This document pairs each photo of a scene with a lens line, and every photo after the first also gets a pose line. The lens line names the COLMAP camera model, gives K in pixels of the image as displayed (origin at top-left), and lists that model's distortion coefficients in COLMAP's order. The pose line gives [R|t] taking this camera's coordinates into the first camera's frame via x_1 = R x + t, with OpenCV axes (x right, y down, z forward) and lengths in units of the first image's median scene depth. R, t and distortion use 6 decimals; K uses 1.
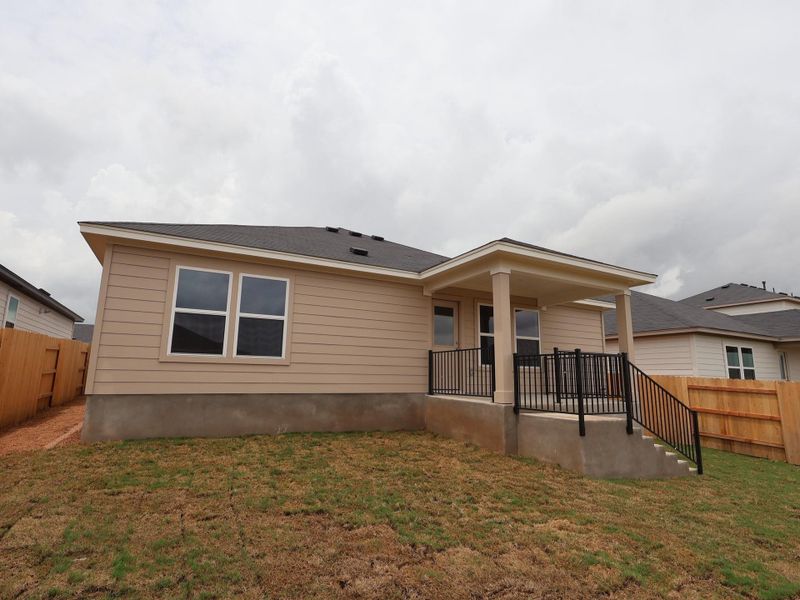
lens RADIAL K [[415.5, 0, 400.0], [0, 415.5, 300.0], [0, 0, 1]] dist [-0.002623, -0.000353]
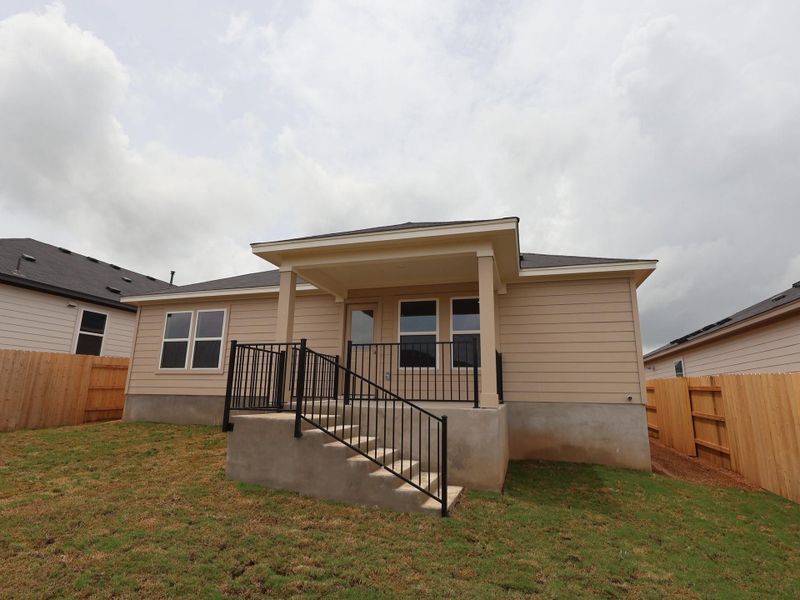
lens RADIAL K [[418.6, 0, 400.0], [0, 418.6, 300.0], [0, 0, 1]] dist [-0.002829, 0.000627]
pose [[0.699771, -0.164156, -0.695251, 1.118435], [0.125663, 0.986350, -0.106408, 0.141821], [0.703228, -0.012907, 0.710847, 0.471363]]
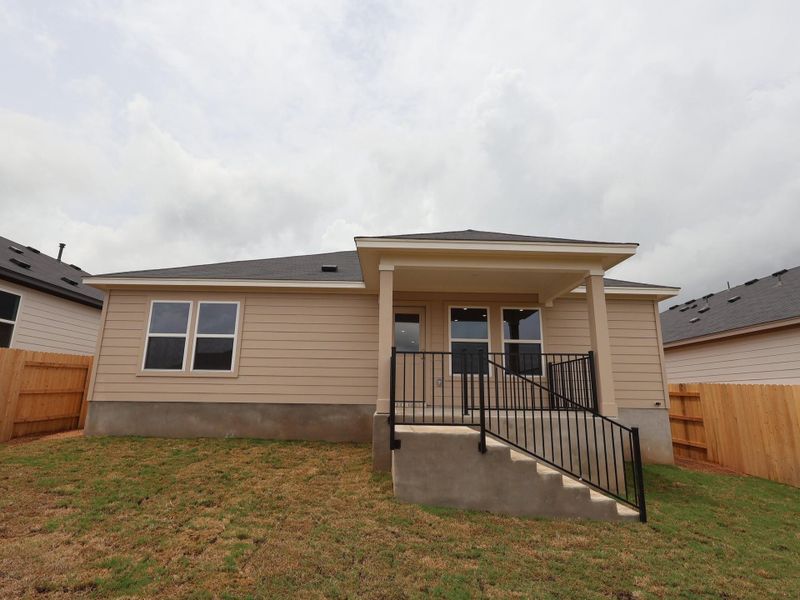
lens RADIAL K [[415.5, 0, 400.0], [0, 415.5, 300.0], [0, 0, 1]] dist [-0.002623, -0.000353]
pose [[0.889585, -0.107344, -0.443977, 0.671601], [0.084592, 0.993897, -0.070806, 0.067134], [0.448868, 0.025431, 0.893236, 0.190626]]
